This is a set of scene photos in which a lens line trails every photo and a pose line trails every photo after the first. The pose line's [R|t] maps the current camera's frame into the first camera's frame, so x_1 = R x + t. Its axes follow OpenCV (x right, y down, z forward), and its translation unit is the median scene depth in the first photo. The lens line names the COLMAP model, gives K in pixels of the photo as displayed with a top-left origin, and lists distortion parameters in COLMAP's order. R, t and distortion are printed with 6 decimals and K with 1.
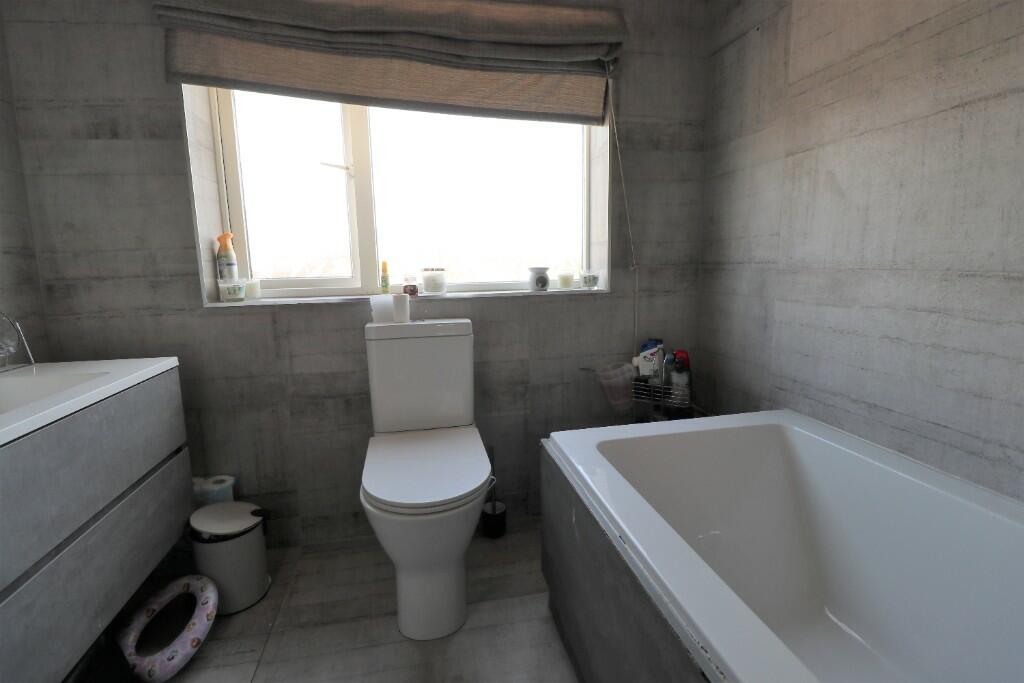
lens RADIAL K [[474.0, 0, 513.4], [0, 474.0, 331.5], [0, 0, 1]] dist [0.000455, -0.013747]
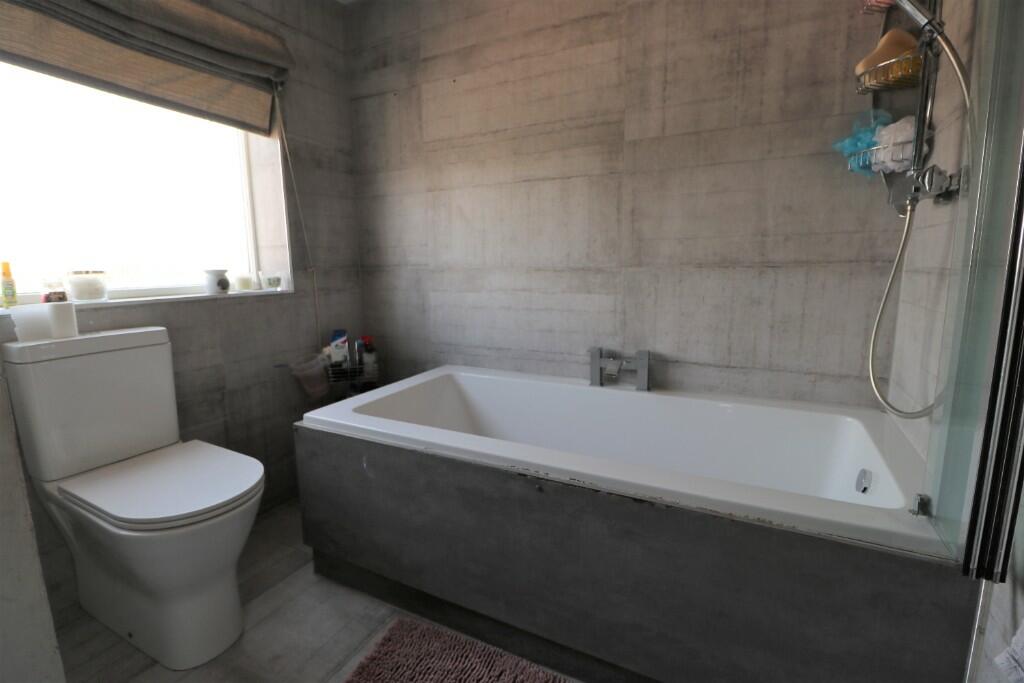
lens RADIAL K [[474.0, 0, 513.4], [0, 474.0, 331.5], [0, 0, 1]] dist [0.000455, -0.013747]
pose [[0.625091, -0.100843, 0.774011, -0.369099], [0.115192, 0.992680, 0.036303, 0.028506], [-0.772005, 0.066467, 0.632131, -0.081468]]
